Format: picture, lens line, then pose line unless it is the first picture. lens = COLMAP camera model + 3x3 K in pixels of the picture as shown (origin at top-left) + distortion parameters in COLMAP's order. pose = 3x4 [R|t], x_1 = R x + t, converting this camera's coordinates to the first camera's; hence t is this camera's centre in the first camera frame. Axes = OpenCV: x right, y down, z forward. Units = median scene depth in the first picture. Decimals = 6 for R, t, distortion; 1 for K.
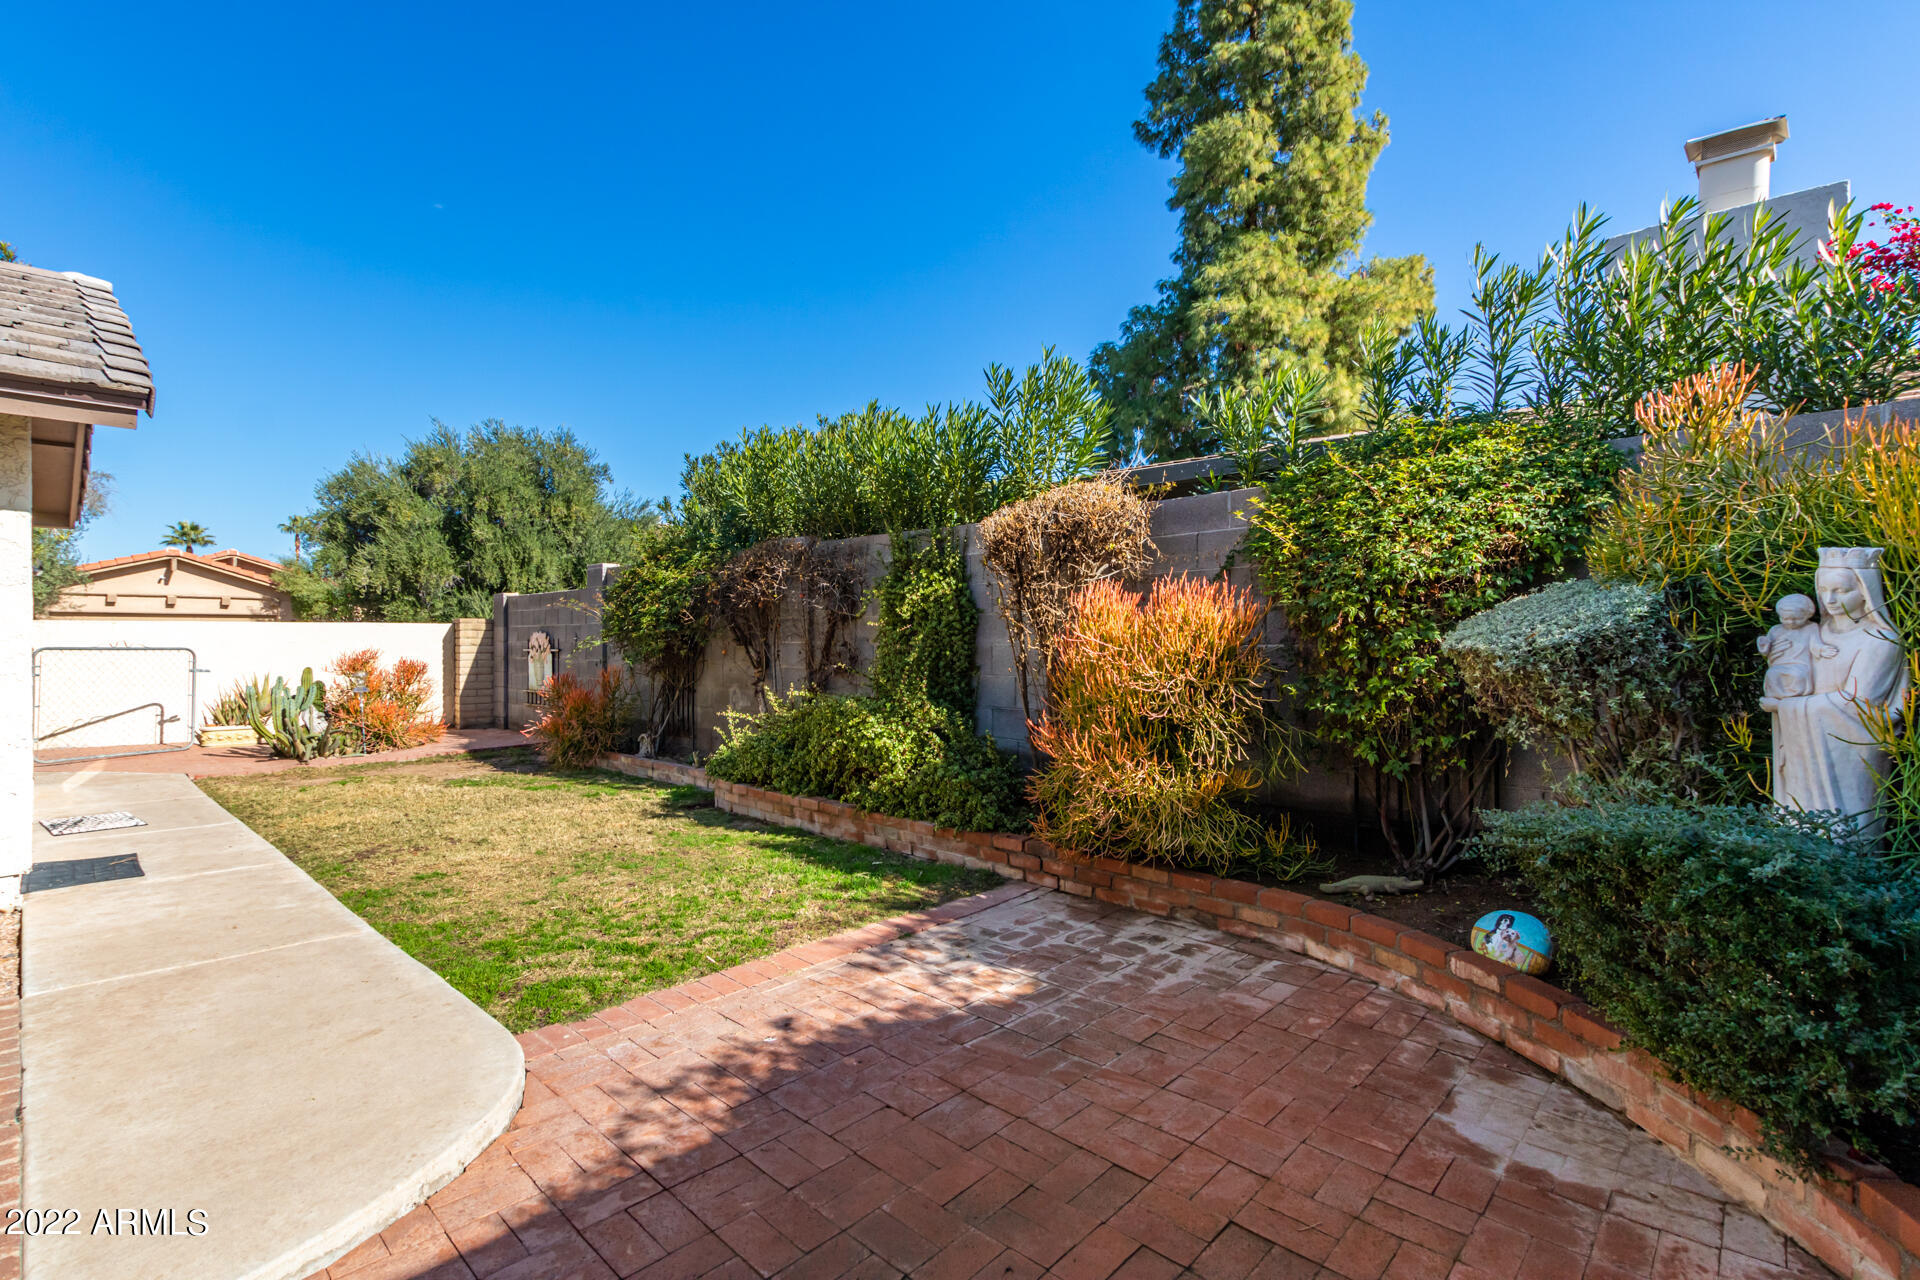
lens RADIAL K [[877.8, 0, 966.8], [0, 877.8, 650.6], [0, 0, 1]] dist [0.003902, -0.000448]
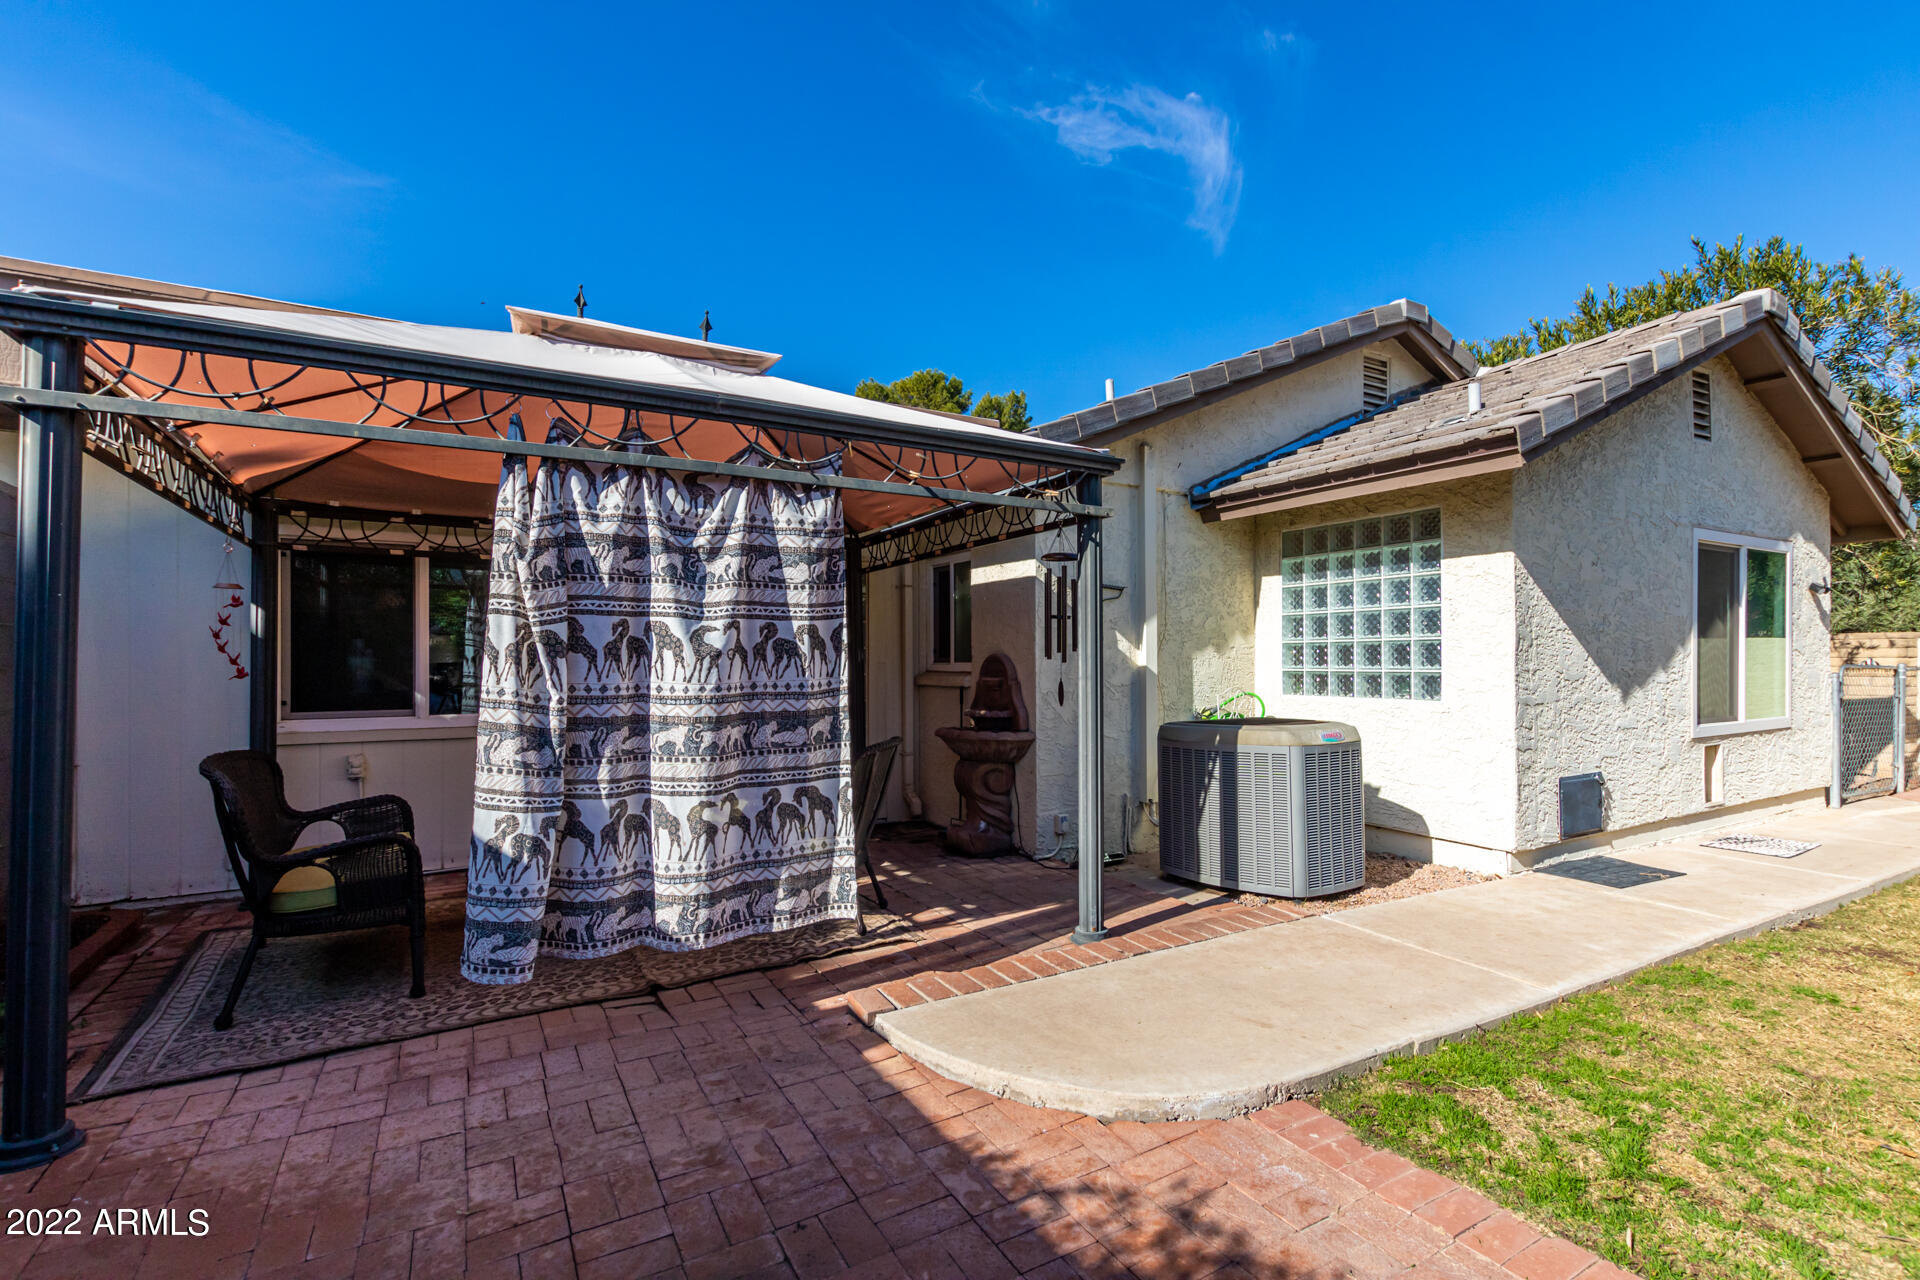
lens RADIAL K [[877.8, 0, 966.8], [0, 877.8, 650.6], [0, 0, 1]] dist [0.003902, -0.000448]
pose [[-0.293000, -0.009739, -0.956063, 0.401598], [-0.012919, 0.999897, -0.006226, -0.005644], [0.956025, 0.010527, -0.293095, 0.864135]]
